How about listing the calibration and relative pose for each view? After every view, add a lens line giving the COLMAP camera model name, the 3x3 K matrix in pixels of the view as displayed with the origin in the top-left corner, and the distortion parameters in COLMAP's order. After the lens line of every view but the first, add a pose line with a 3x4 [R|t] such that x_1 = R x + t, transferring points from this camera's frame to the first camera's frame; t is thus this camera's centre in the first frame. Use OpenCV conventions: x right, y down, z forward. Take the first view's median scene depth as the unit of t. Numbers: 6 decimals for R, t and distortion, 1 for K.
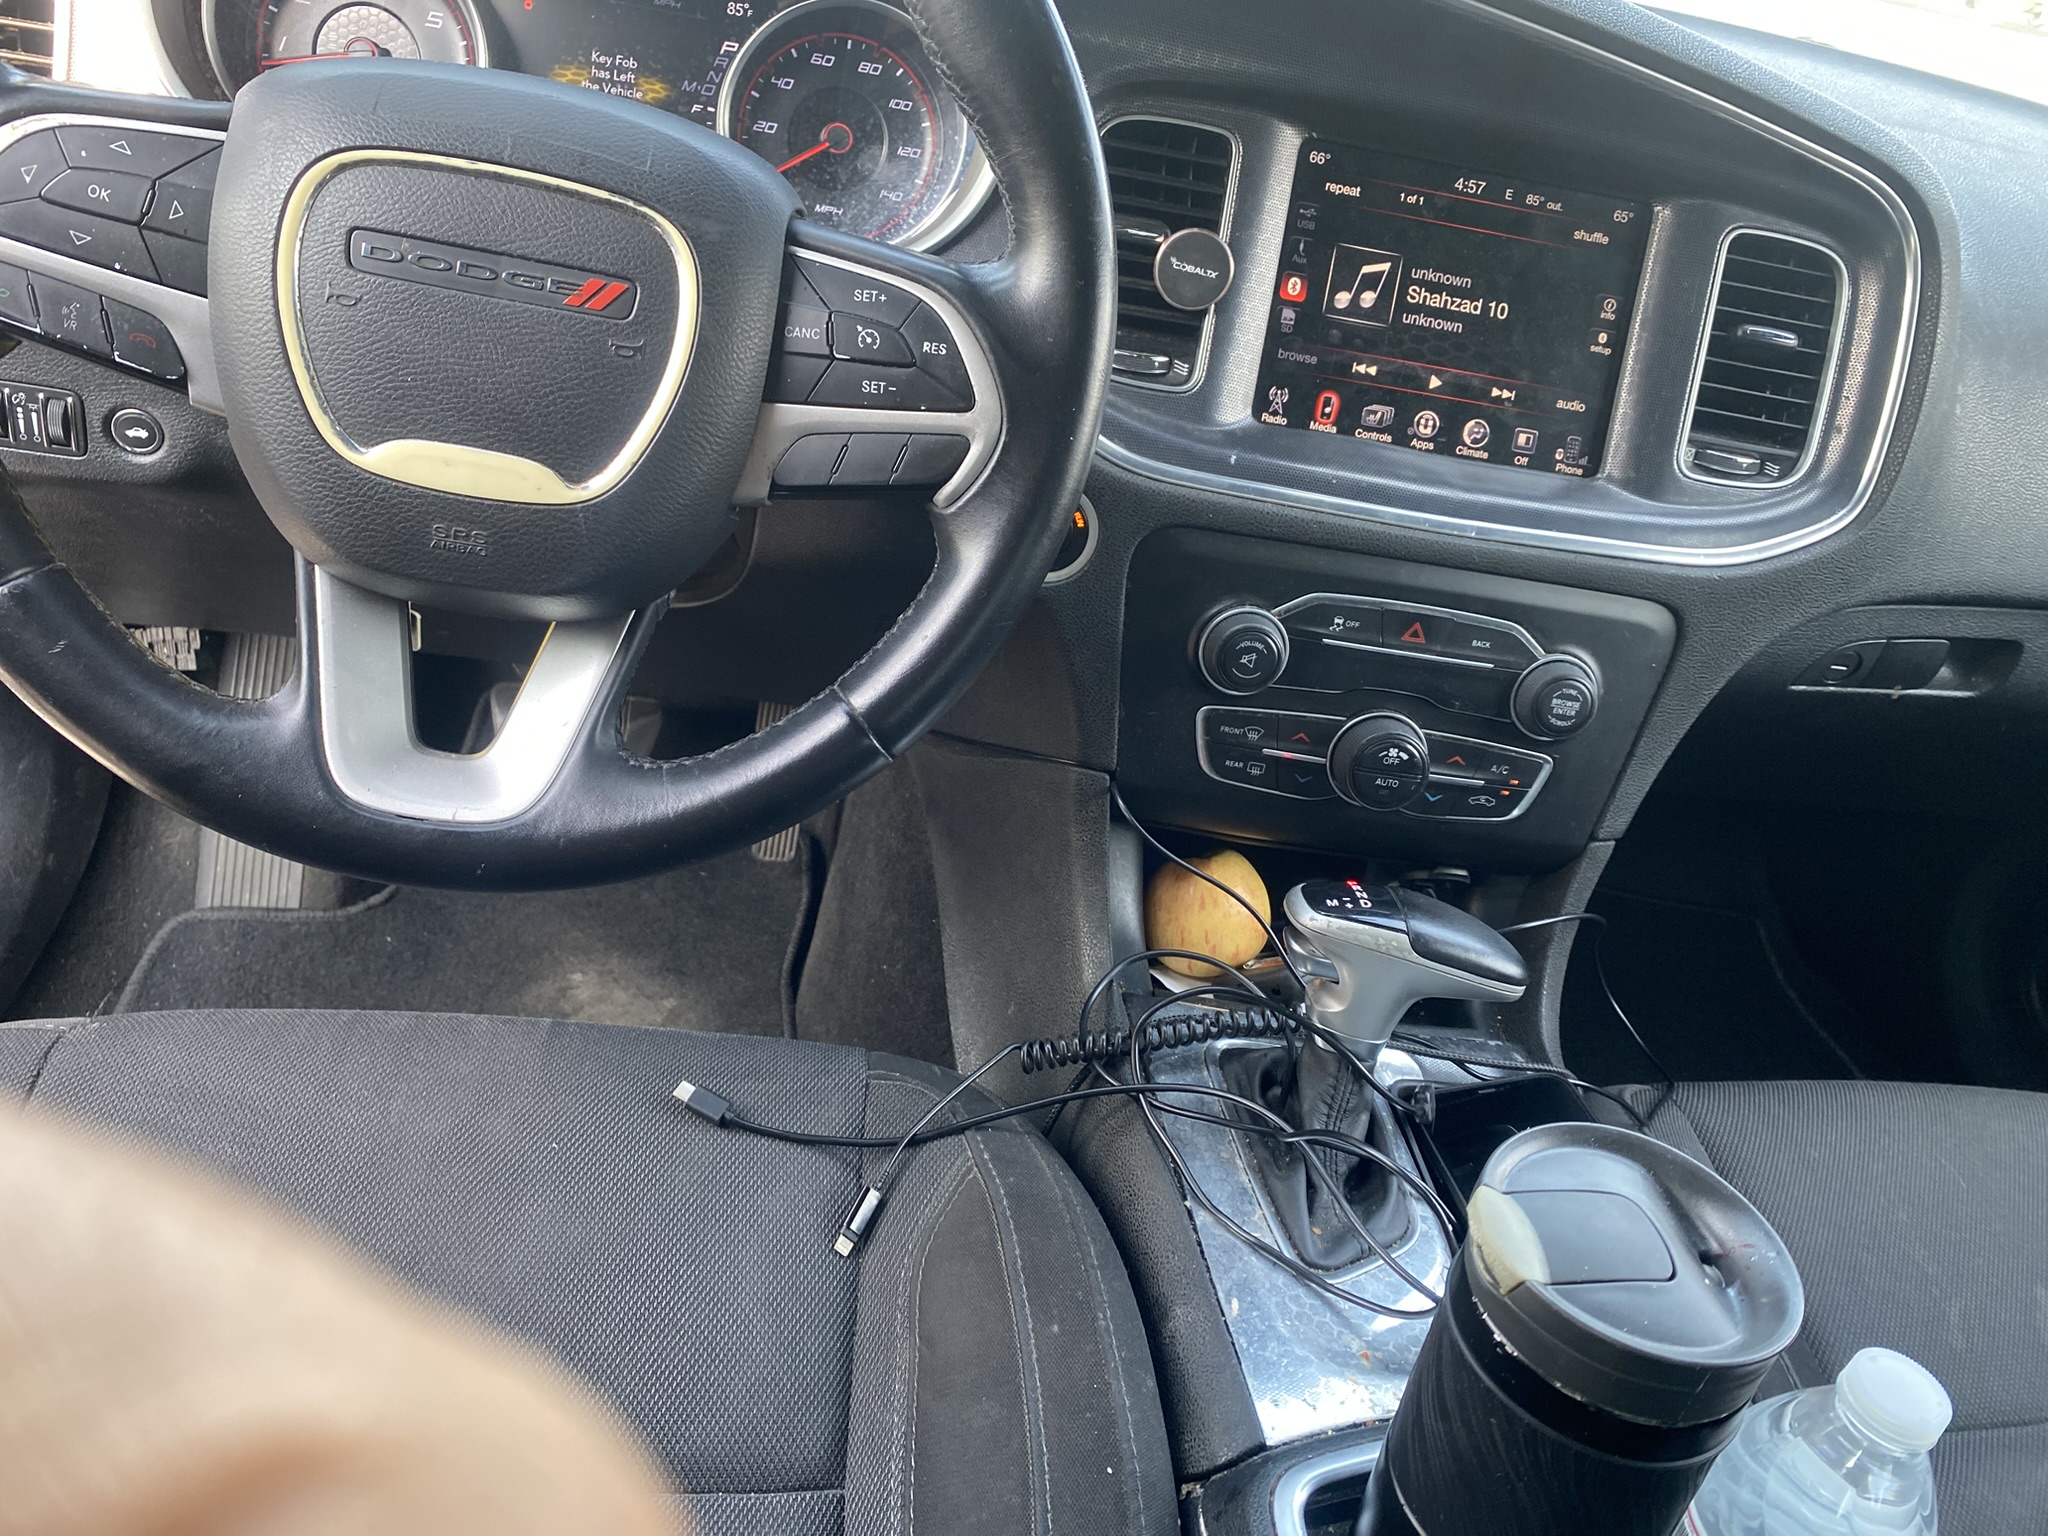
lens RADIAL K [[1559.4, 0, 991.6], [0, 1559.4, 739.4], [0, 0, 1]] dist [0.074297, -0.171003]
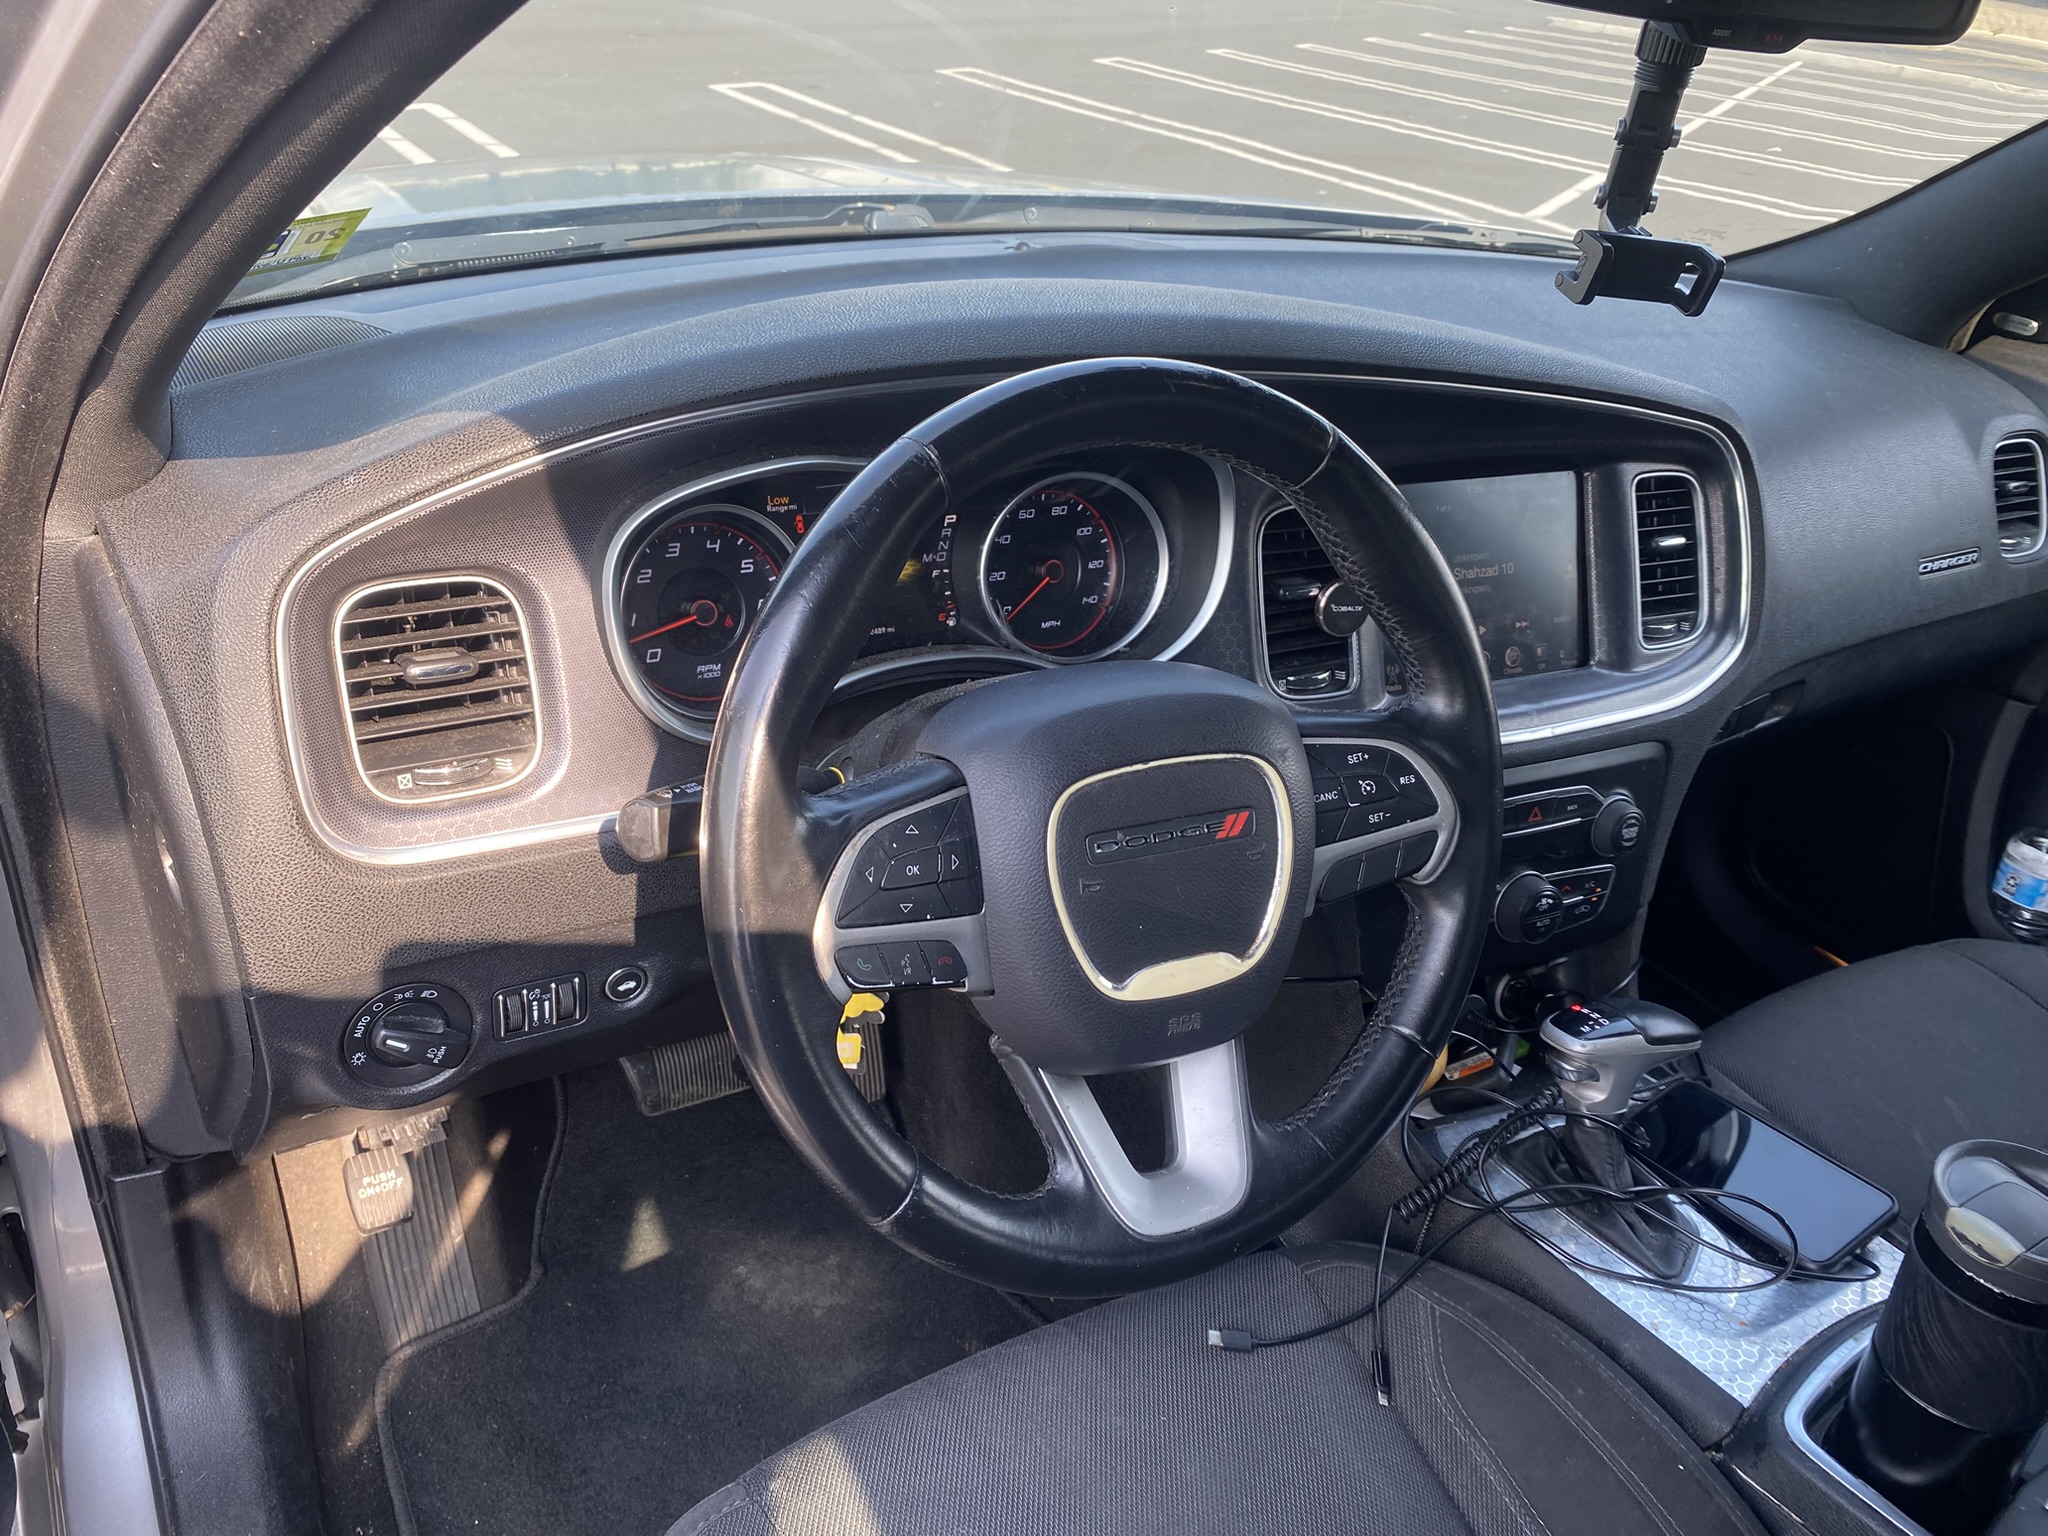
lens RADIAL K [[1575.5, 0, 1010.9], [0, 1575.5, 769.4], [0, 0, 1]] dist [0.000204, -0.005378]
pose [[0.905888, -0.283559, 0.314581, -0.567024], [0.281642, 0.958079, 0.052565, -0.305692], [-0.316299, 0.040981, 0.947774, -0.167408]]
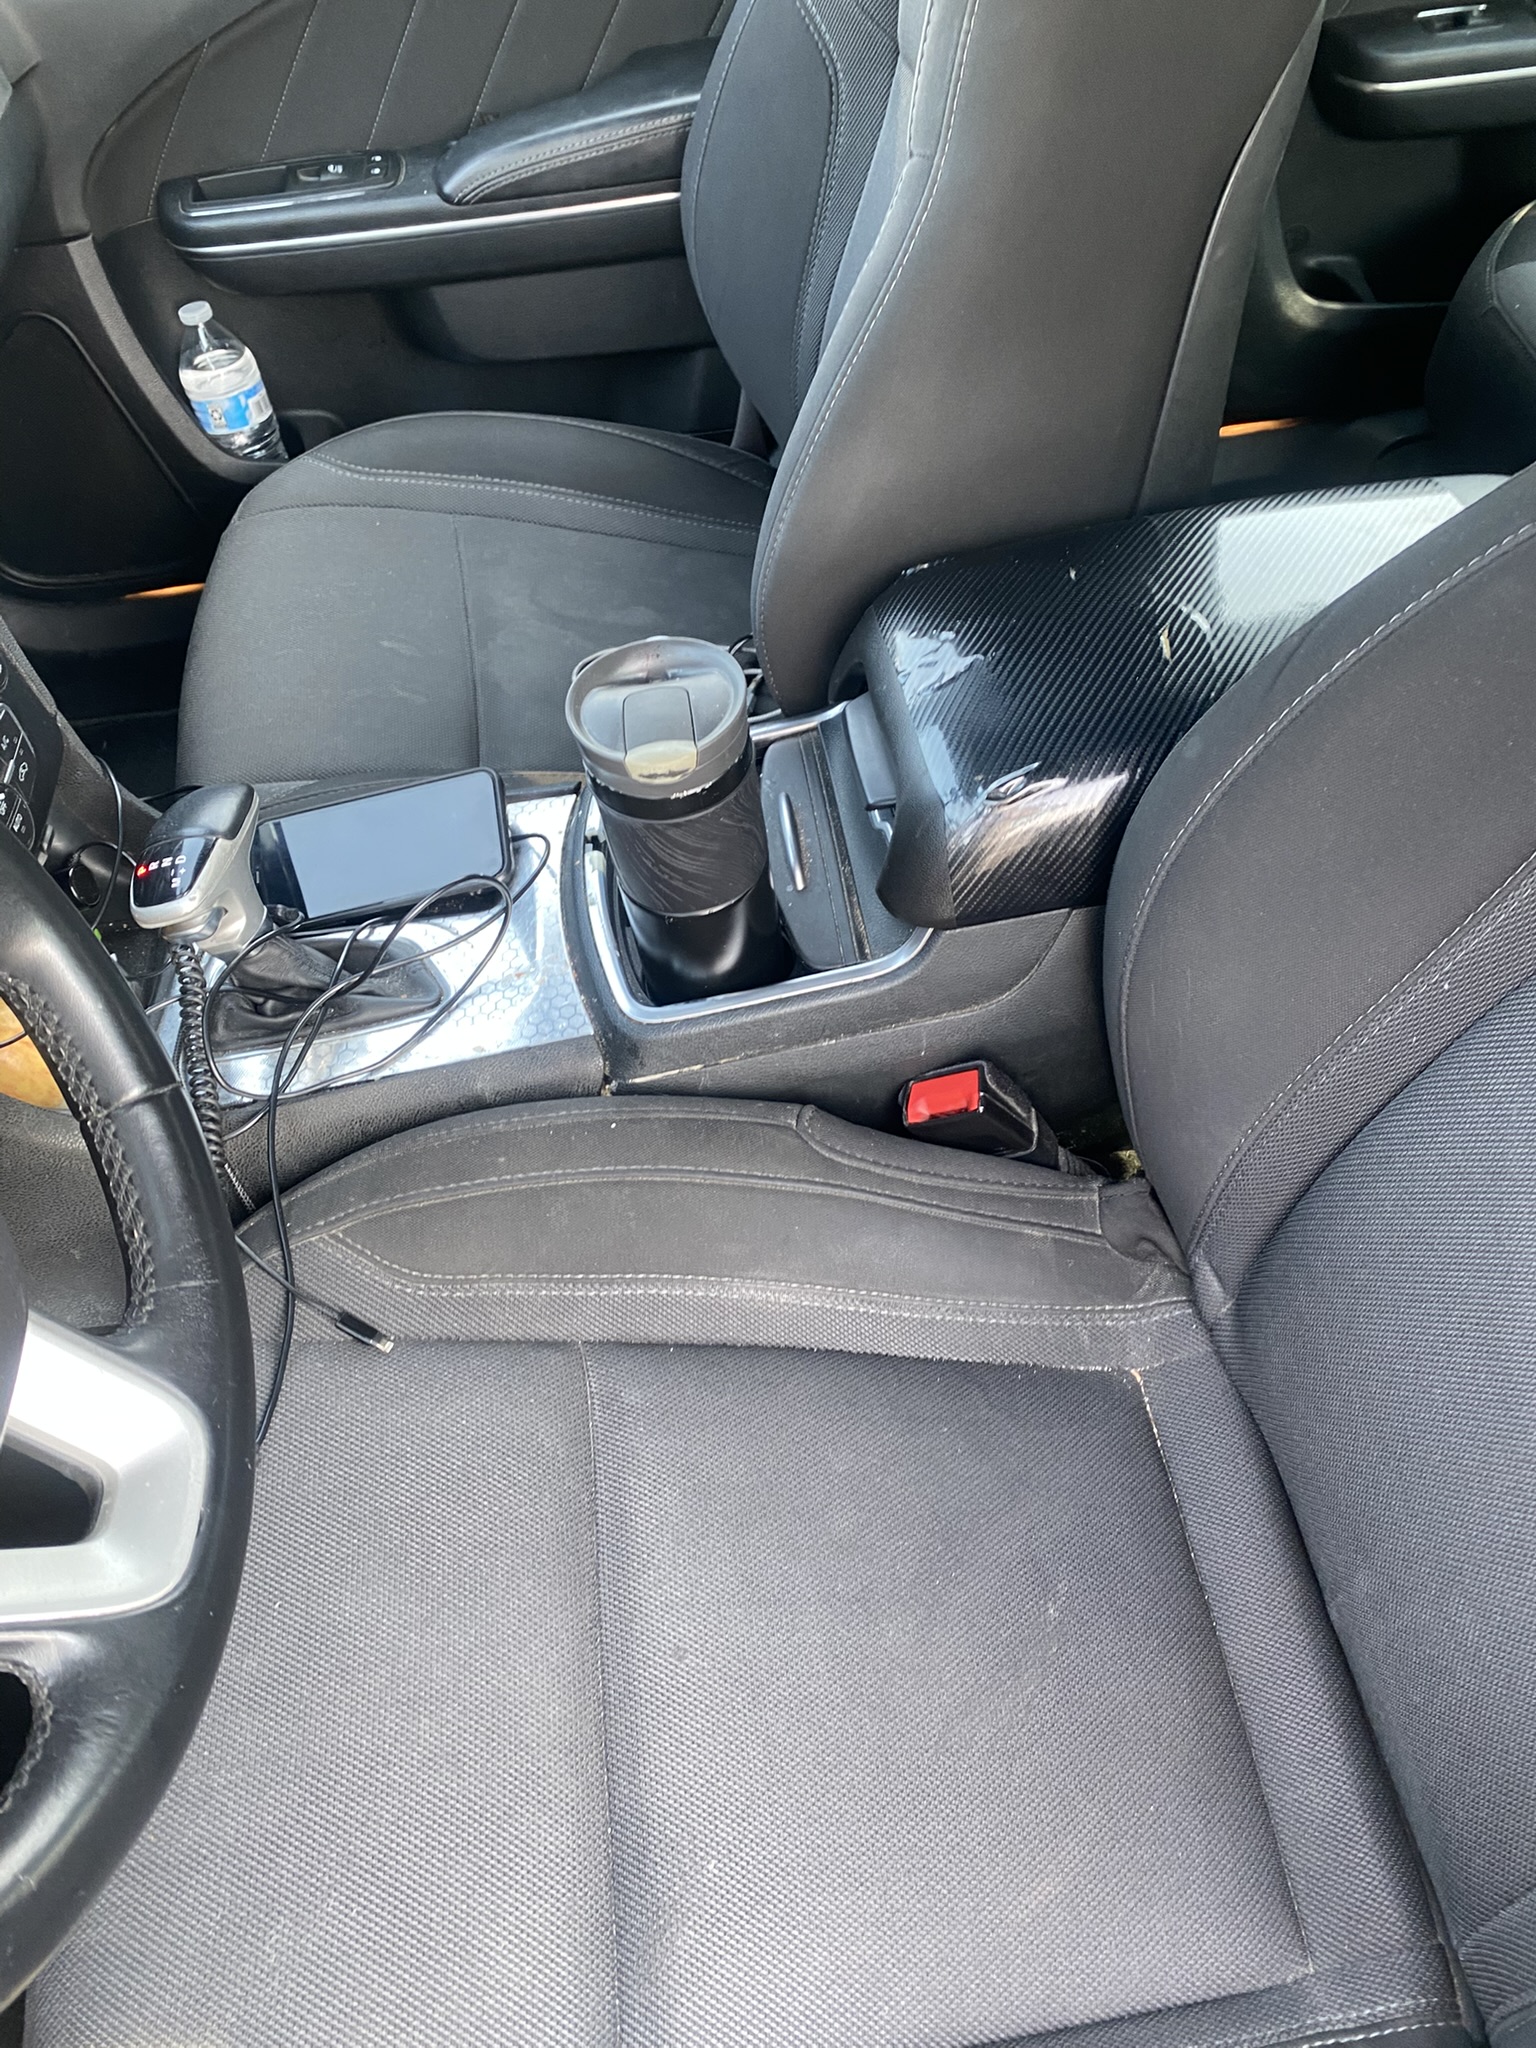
lens RADIAL K [[1575.5, 0, 777.2], [0, 1575.5, 1001.3], [0, 0, 1]] dist [0.000204, -0.005378]
pose [[-0.042094, -0.861136, 0.506628, -0.415862], [0.581994, 0.391031, 0.713007, -0.388423], [-0.812103, 0.324868, 0.484716, 0.101233]]
